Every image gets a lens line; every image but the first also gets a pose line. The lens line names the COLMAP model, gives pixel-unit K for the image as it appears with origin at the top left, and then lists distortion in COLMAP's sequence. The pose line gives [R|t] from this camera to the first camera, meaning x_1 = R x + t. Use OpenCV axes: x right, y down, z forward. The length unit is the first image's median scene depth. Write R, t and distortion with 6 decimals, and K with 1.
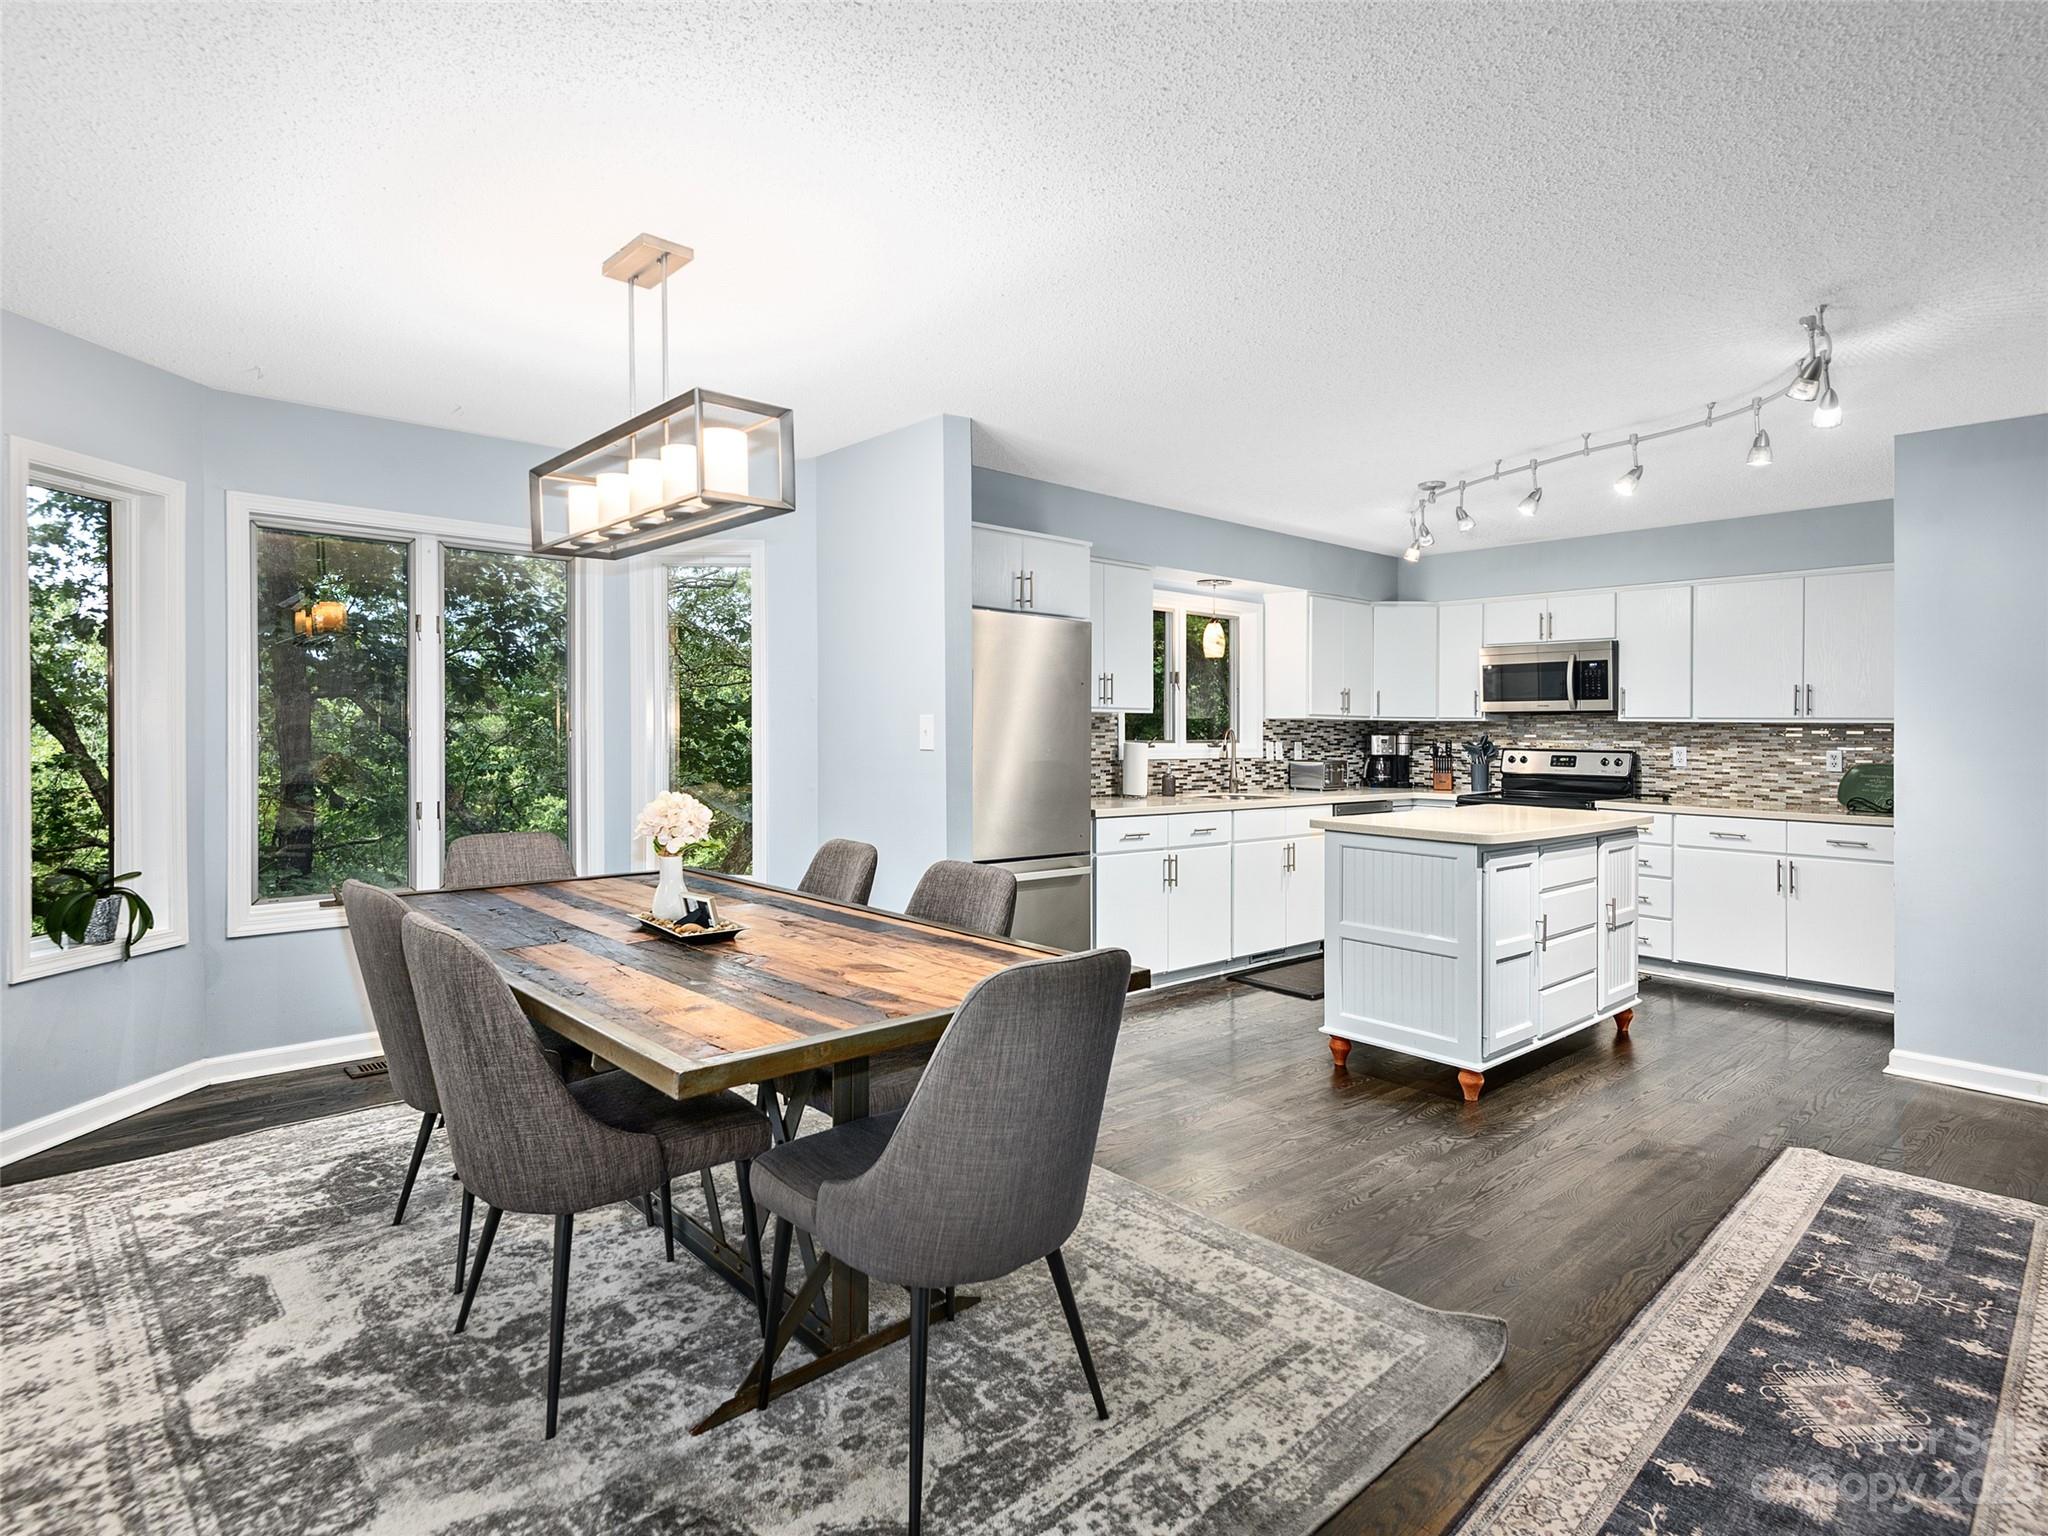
lens RADIAL K [[1056.3, 0, 1008.6], [0, 1056.3, 713.9], [0, 0, 1]] dist [0.004844, -0.010441]
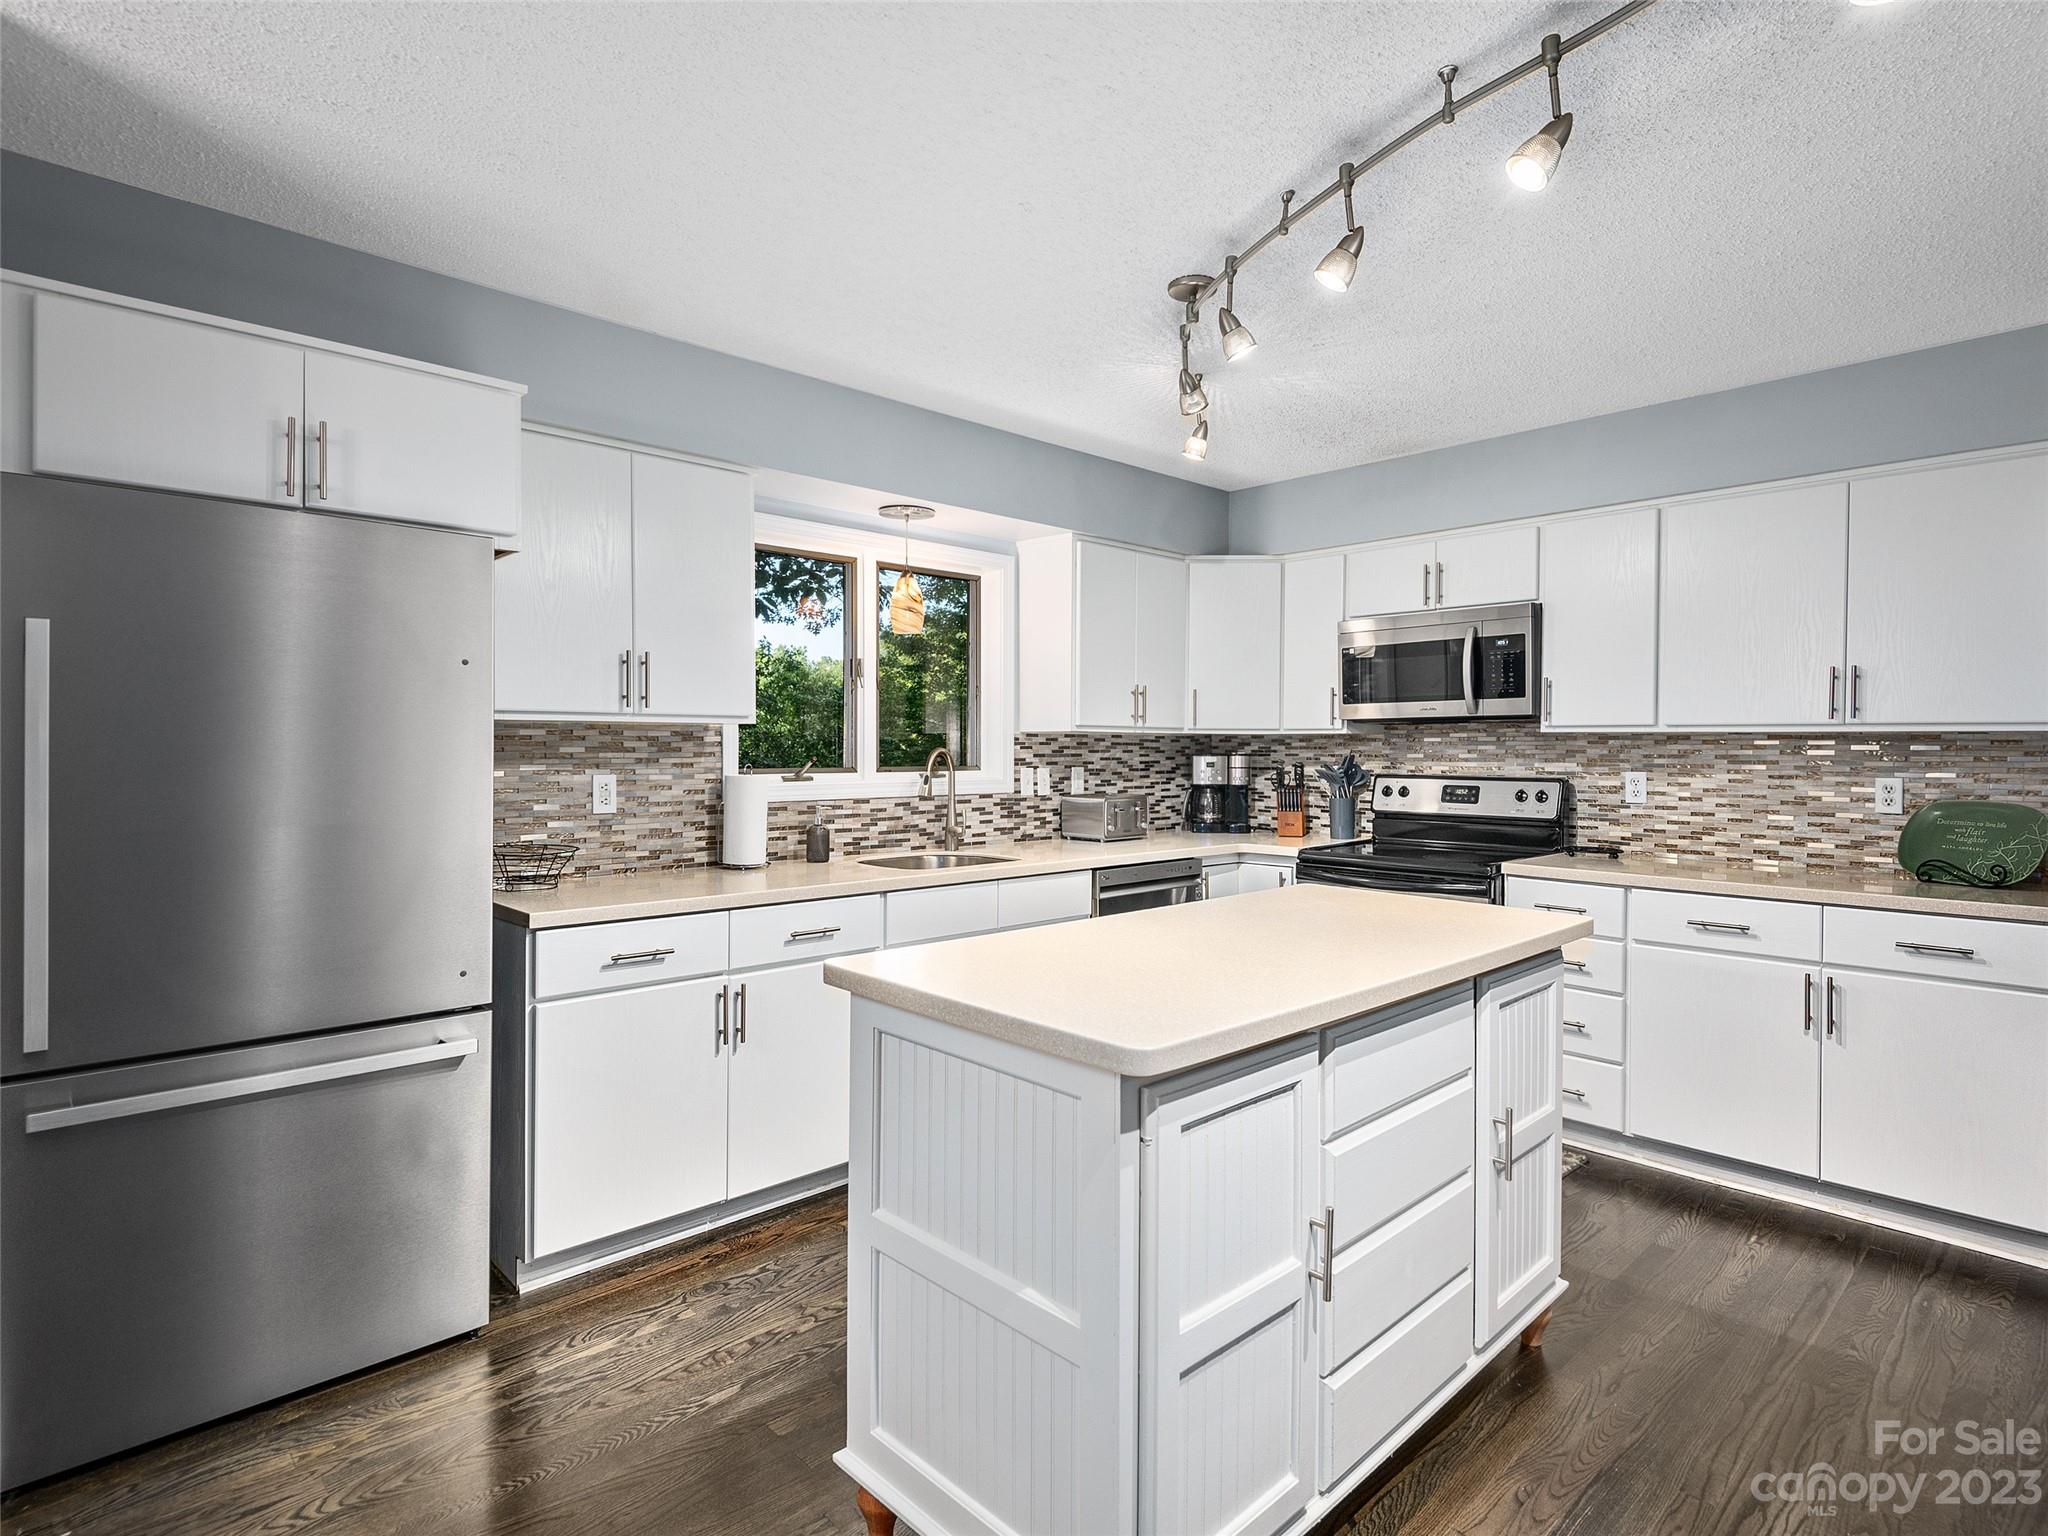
lens RADIAL K [[1056.3, 0, 1020.5], [0, 1056.3, 765.9], [0, 0, 1]] dist [0.004844, -0.010441]
pose [[0.999029, -0.010074, 0.042900, 0.226939], [0.008596, 0.999368, 0.034492, 0.002564], [-0.043220, -0.034090, 0.998484, 0.363488]]
